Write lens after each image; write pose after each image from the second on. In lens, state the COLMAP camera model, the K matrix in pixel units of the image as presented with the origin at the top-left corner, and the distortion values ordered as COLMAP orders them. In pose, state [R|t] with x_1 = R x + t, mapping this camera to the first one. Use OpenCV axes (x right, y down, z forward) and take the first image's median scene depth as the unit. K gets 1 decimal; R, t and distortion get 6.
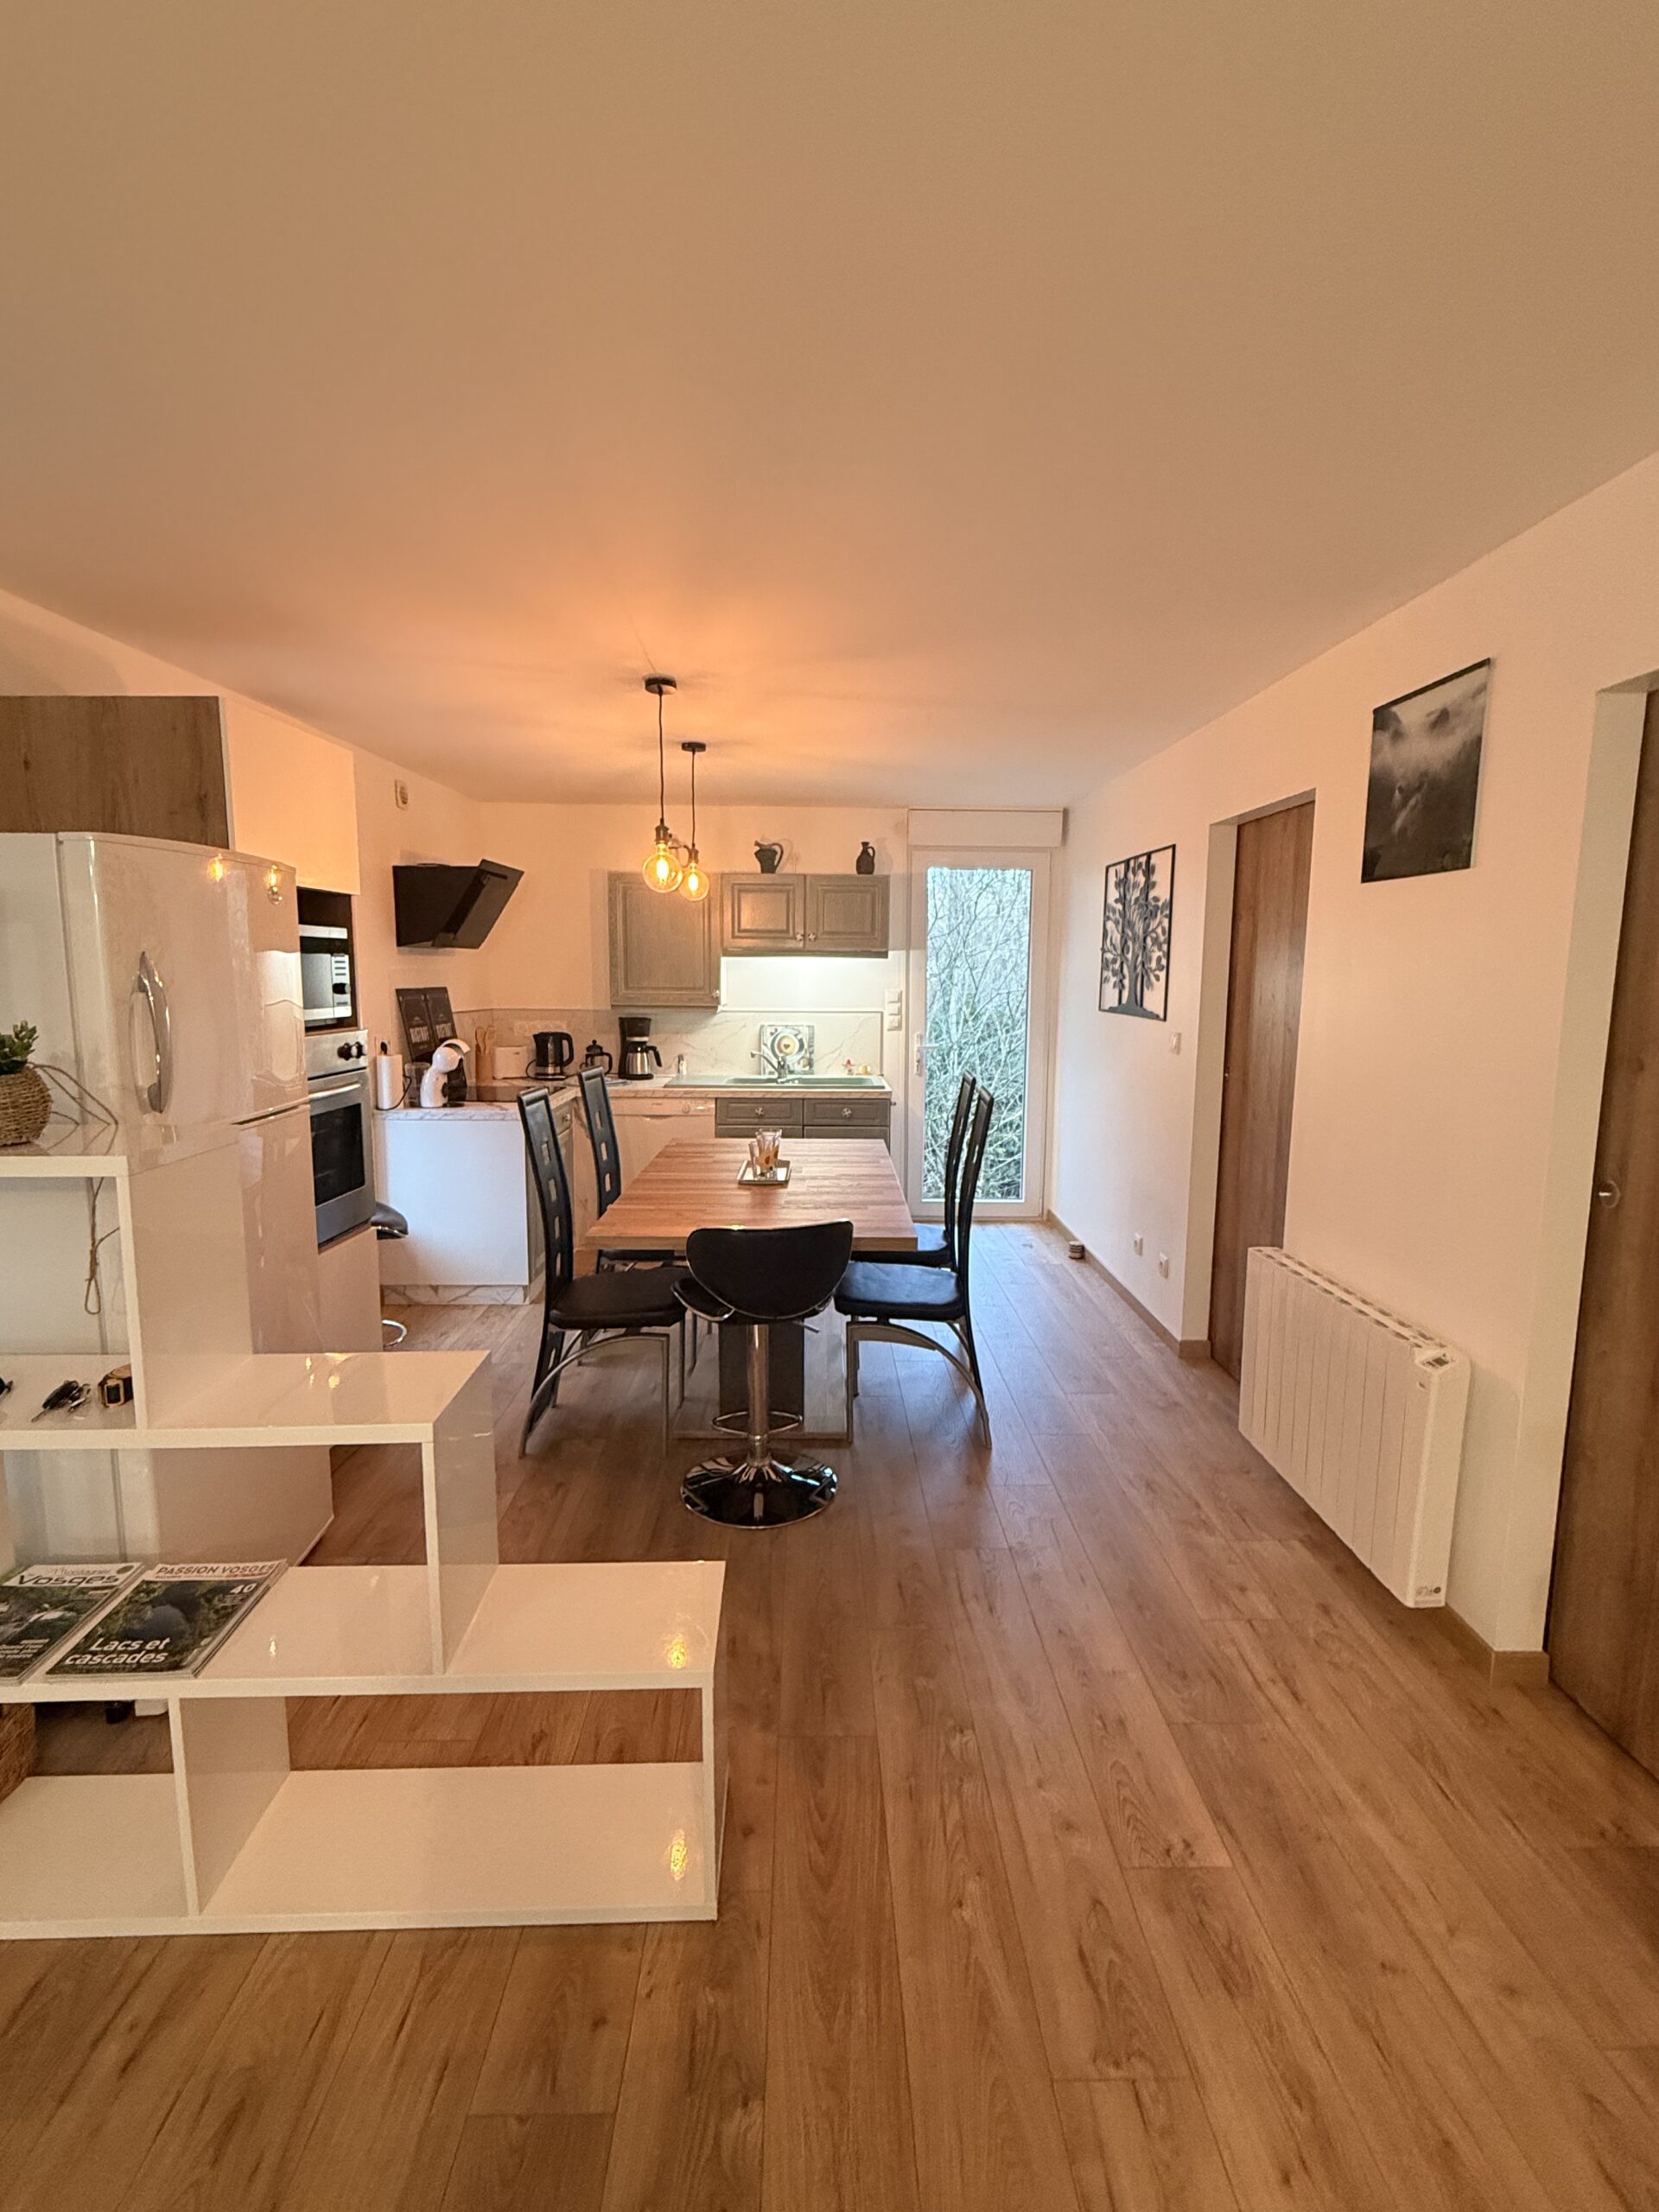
lens RADIAL K [[989.8, 0, 829.5], [0, 989.8, 1106.0], [0, 0, 1]] dist [0.000359, -0.000032]
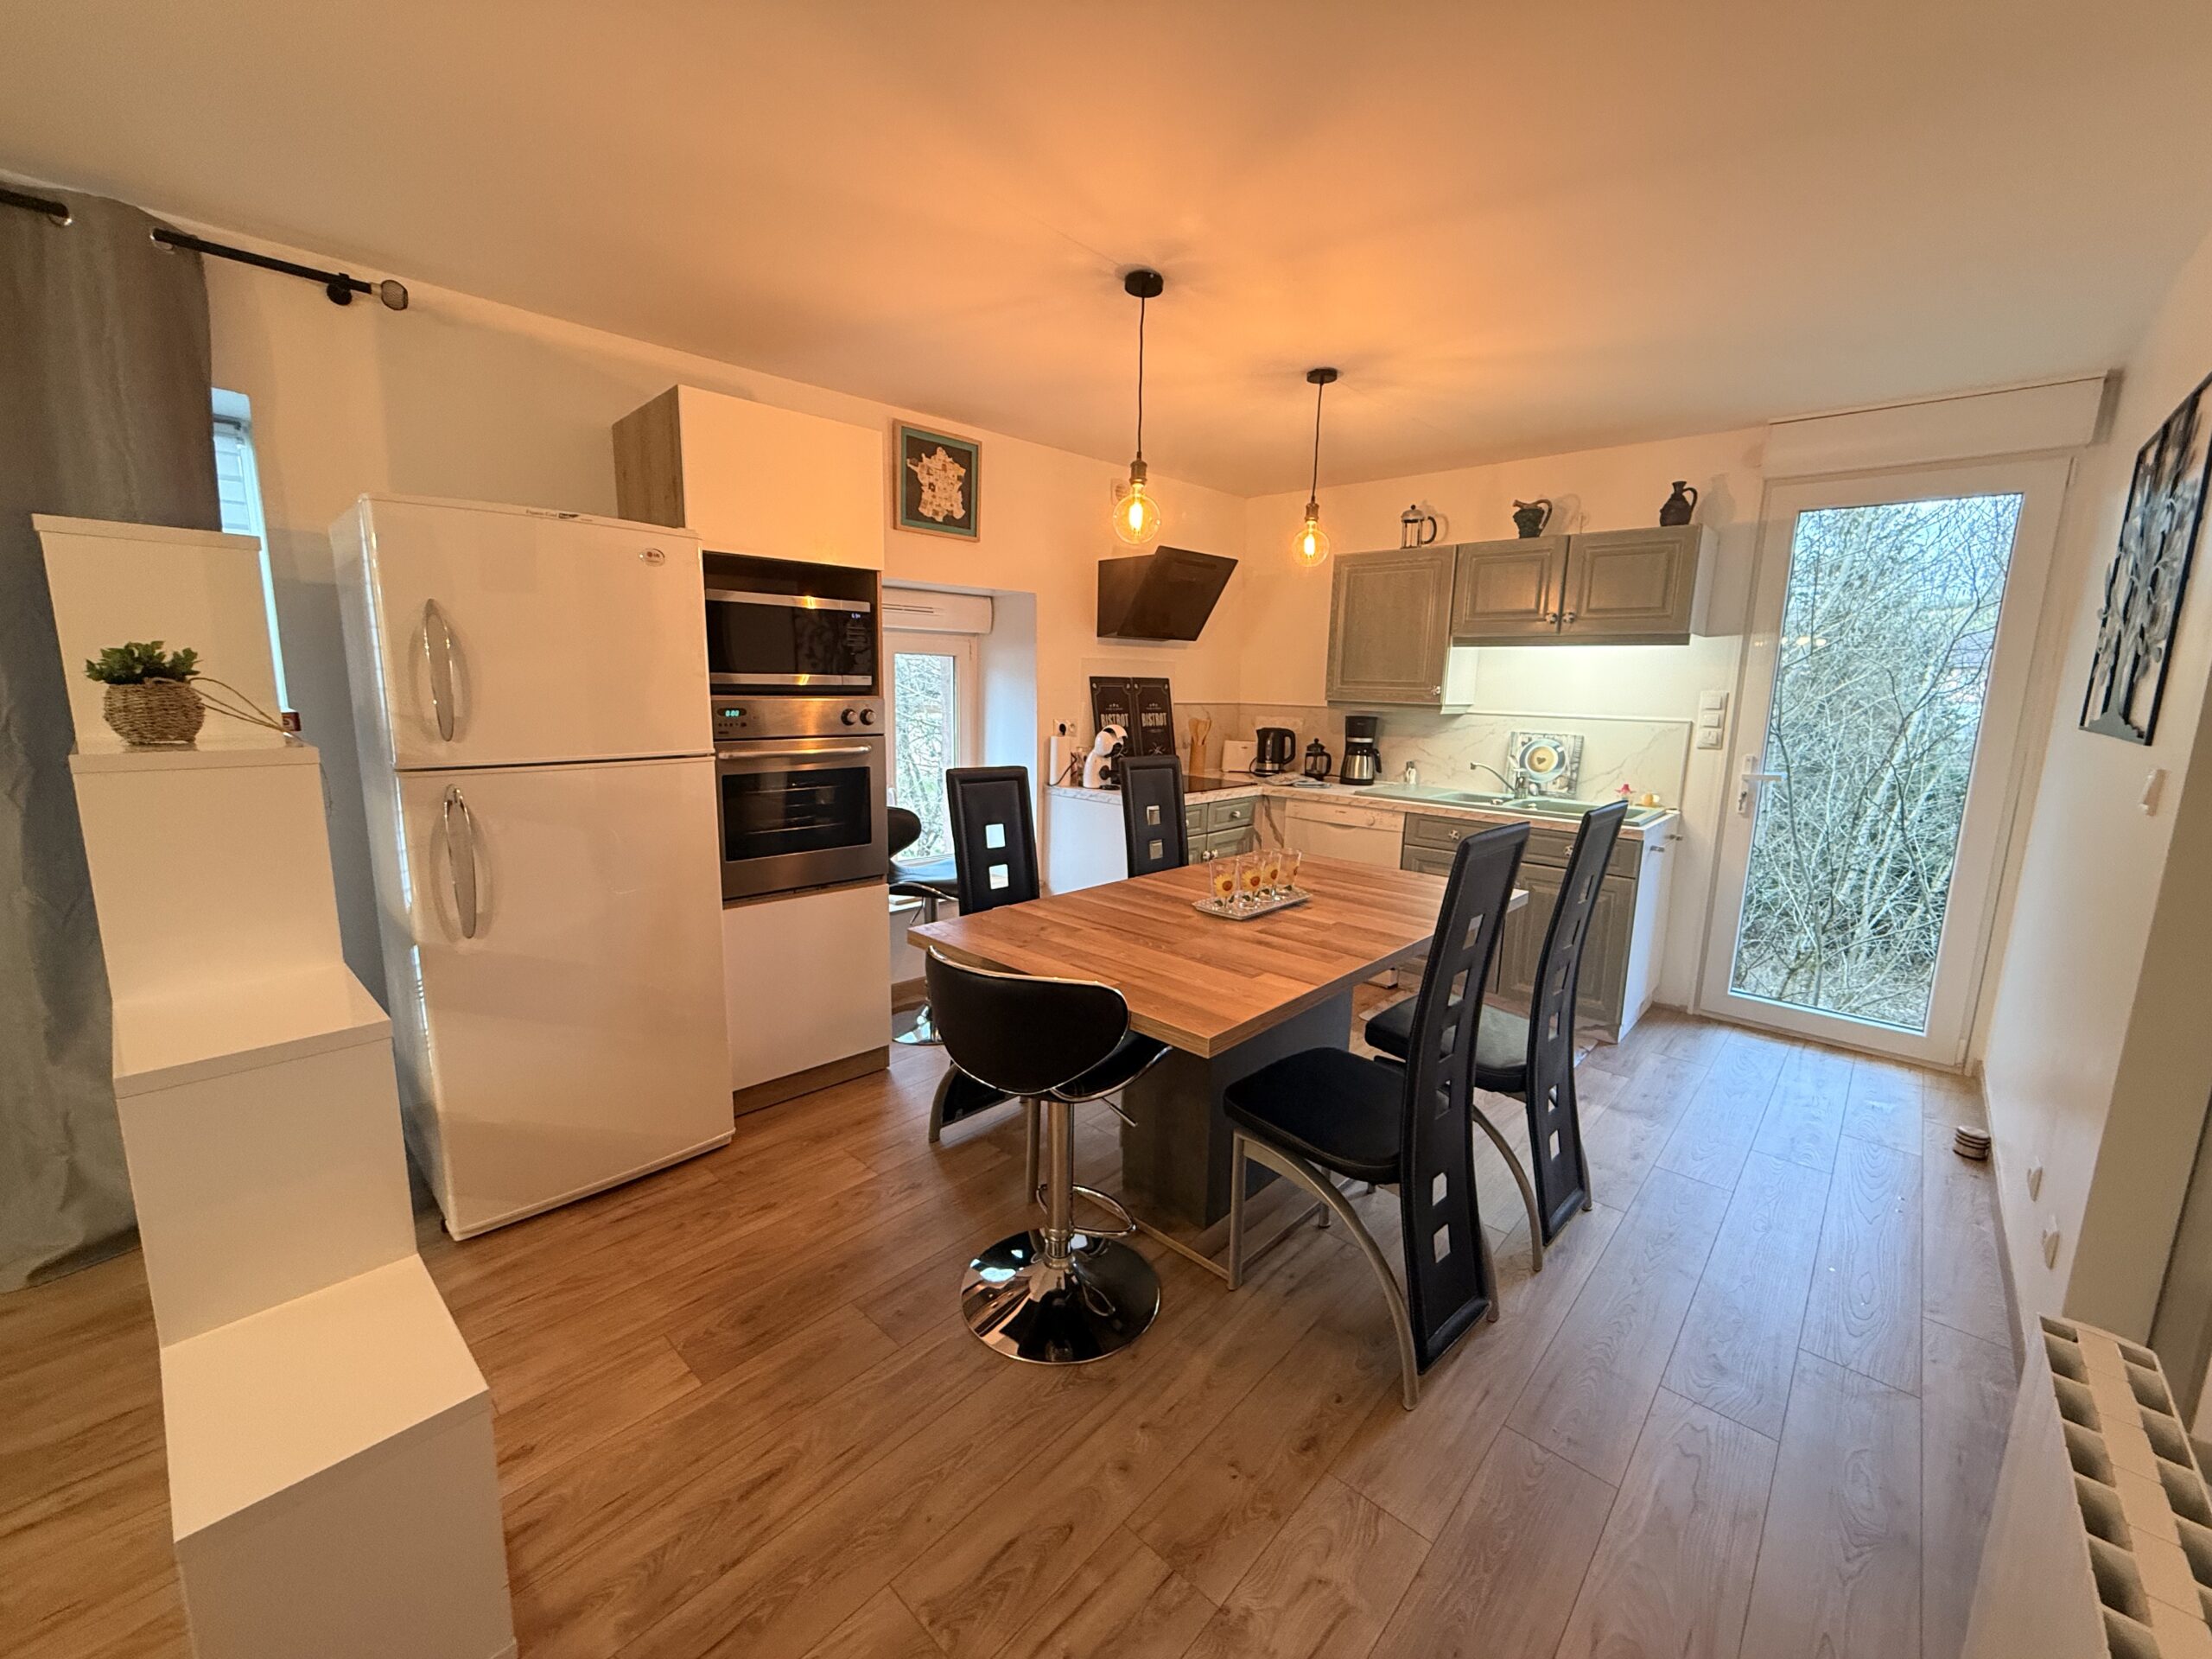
lens RADIAL K [[872.3, 0, 1106.0], [0, 872.3, 829.5], [0, 0, 1]] dist [-0.001207, -0.000230]
pose [[0.723663, 0.124201, -0.678885, 0.193977], [-0.108439, 0.991918, 0.065879, -0.014092], [0.681581, 0.025944, 0.731283, 0.261908]]
